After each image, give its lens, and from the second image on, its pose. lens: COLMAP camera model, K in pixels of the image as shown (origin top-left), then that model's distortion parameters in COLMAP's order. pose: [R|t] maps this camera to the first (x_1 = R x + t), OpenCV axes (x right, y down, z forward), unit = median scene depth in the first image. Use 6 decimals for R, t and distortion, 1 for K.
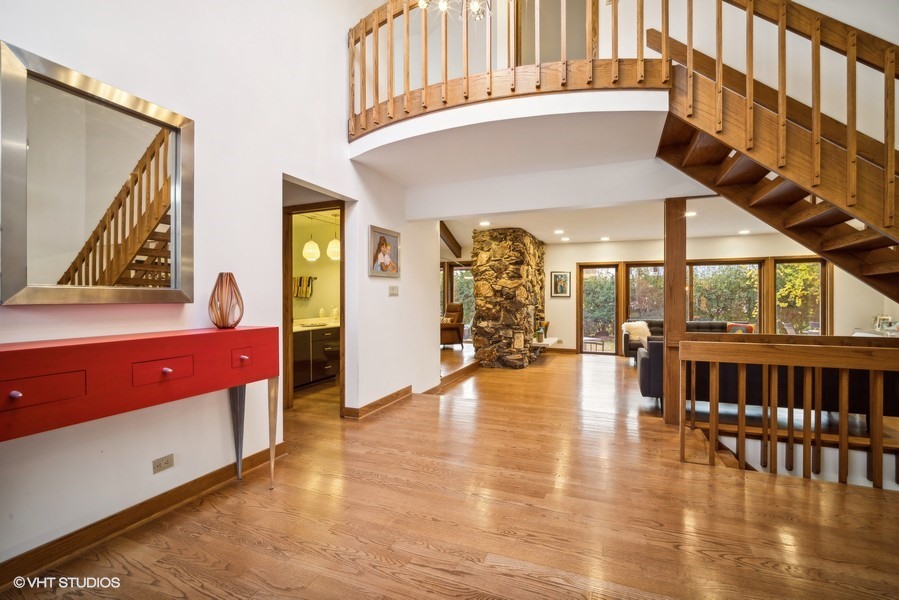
lens RADIAL K [[398.1, 0, 447.6], [0, 398.1, 298.6], [0, 0, 1]] dist [0.001590, 0.000106]
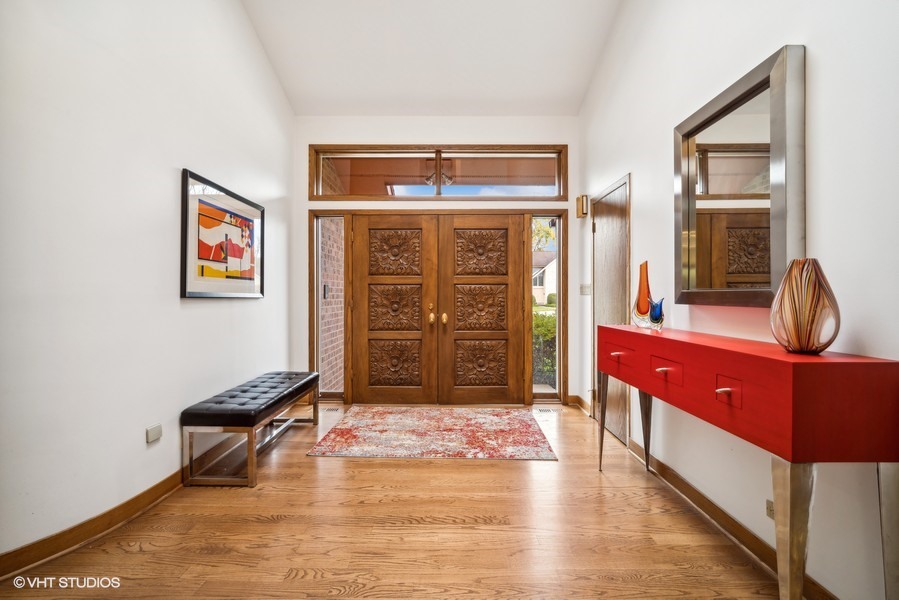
lens RADIAL K [[398.1, 0, 446.9], [0, 398.1, 299.3], [0, 0, 1]] dist [0.001590, 0.000106]
pose [[-0.923686, 0.000383, -0.383149, 0.209611], [0.000477, 1.000000, -0.000151, -0.004328], [0.383149, -0.000322, -0.923686, 1.735038]]
